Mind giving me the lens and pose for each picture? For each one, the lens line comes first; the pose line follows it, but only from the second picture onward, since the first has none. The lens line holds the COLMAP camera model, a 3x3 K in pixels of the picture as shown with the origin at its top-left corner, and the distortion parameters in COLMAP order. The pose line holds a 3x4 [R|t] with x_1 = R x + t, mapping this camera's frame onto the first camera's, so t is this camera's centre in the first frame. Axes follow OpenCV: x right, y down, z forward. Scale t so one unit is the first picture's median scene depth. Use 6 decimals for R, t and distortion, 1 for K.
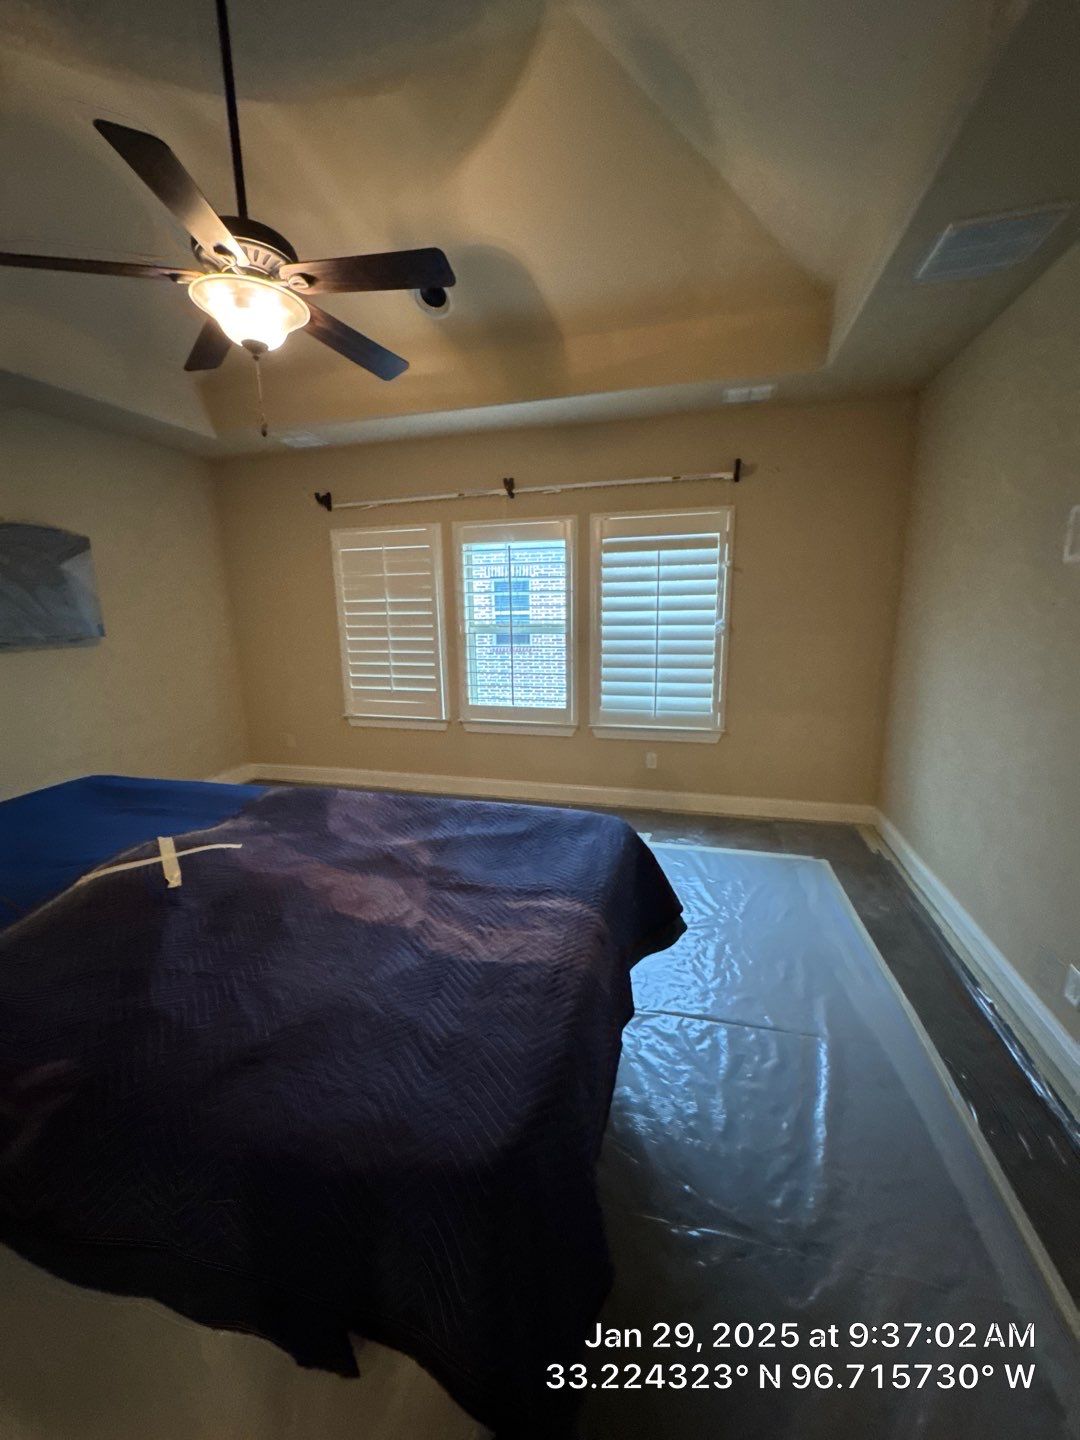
lens RADIAL K [[574.3, 0, 537.2], [0, 574.3, 716.0], [0, 0, 1]] dist [0.007028, -0.000395]
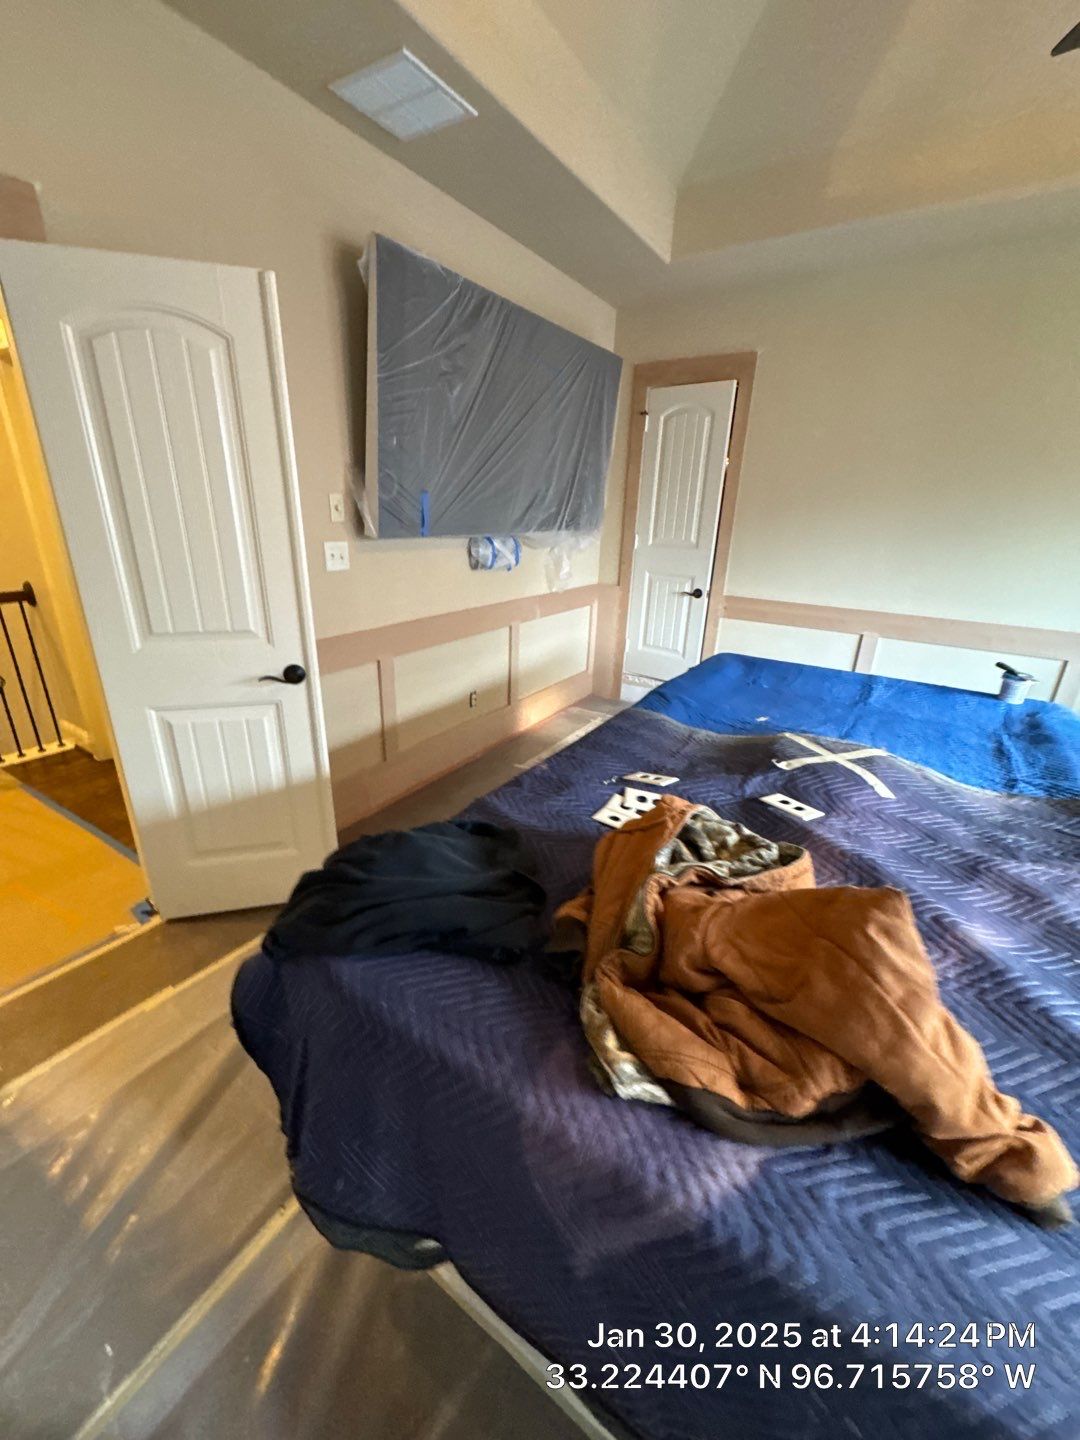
lens RADIAL K [[574.3, 0, 537.2], [0, 574.3, 716.0], [0, 0, 1]] dist [0.007028, -0.000395]
pose [[-0.294921, 0.334527, -0.895049, 0.289296], [-0.219529, 0.887934, 0.404203, -0.080399], [0.929961, 0.315698, -0.188432, 0.667249]]
